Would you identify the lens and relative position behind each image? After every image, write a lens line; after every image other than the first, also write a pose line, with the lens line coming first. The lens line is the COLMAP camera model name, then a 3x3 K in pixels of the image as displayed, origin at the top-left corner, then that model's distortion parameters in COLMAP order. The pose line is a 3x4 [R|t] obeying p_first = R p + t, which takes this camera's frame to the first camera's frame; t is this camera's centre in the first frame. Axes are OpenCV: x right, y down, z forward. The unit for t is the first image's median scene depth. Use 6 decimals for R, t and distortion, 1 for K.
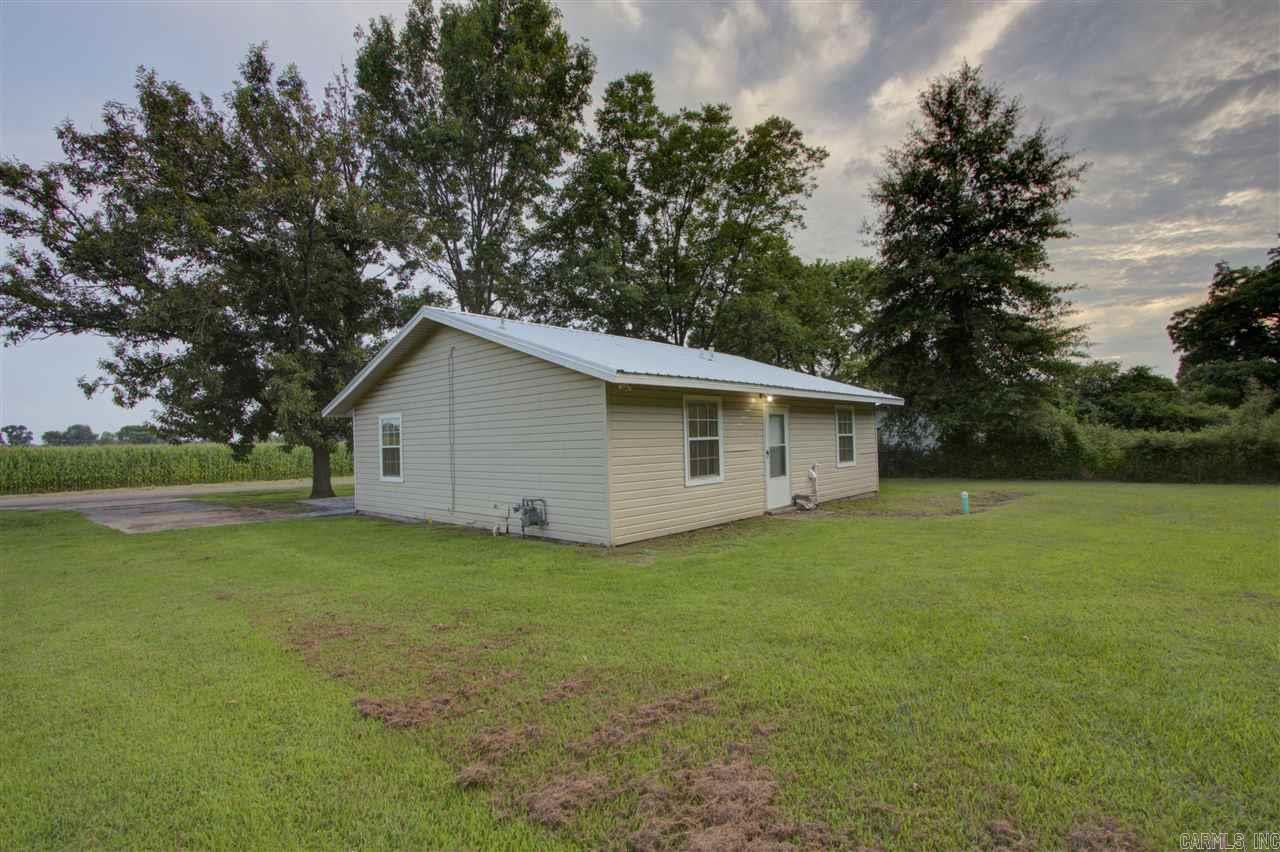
lens RADIAL K [[589.8, 0, 644.9], [0, 589.8, 429.9], [0, 0, 1]] dist [0.000424, 0.005364]
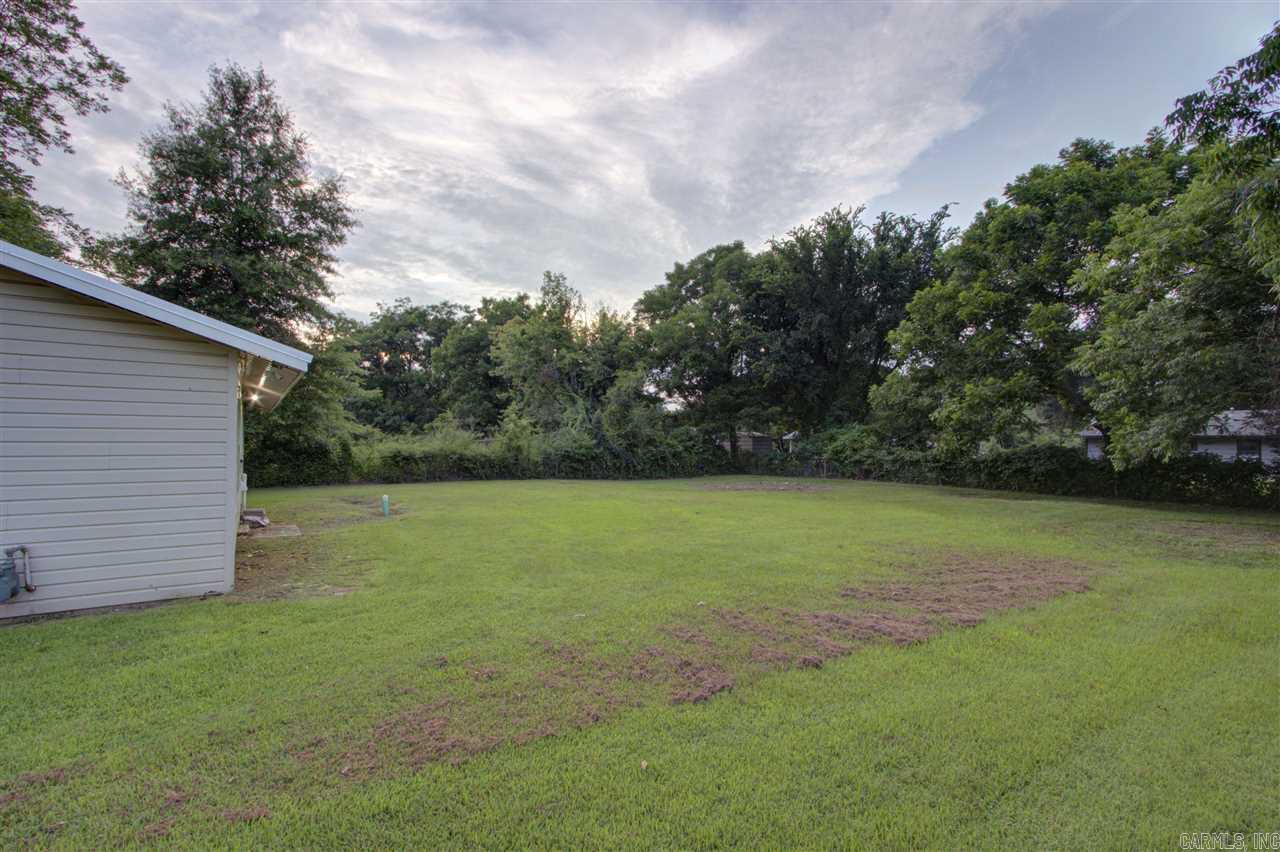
lens RADIAL K [[589.8, 0, 642.9], [0, 589.8, 430.0], [0, 0, 1]] dist [0.000424, 0.005364]
pose [[0.251635, 0.047284, 0.966667, -0.271948], [-0.032457, 0.998656, -0.040400, 0.005490], [-0.967278, -0.021209, 0.252831, 0.140236]]
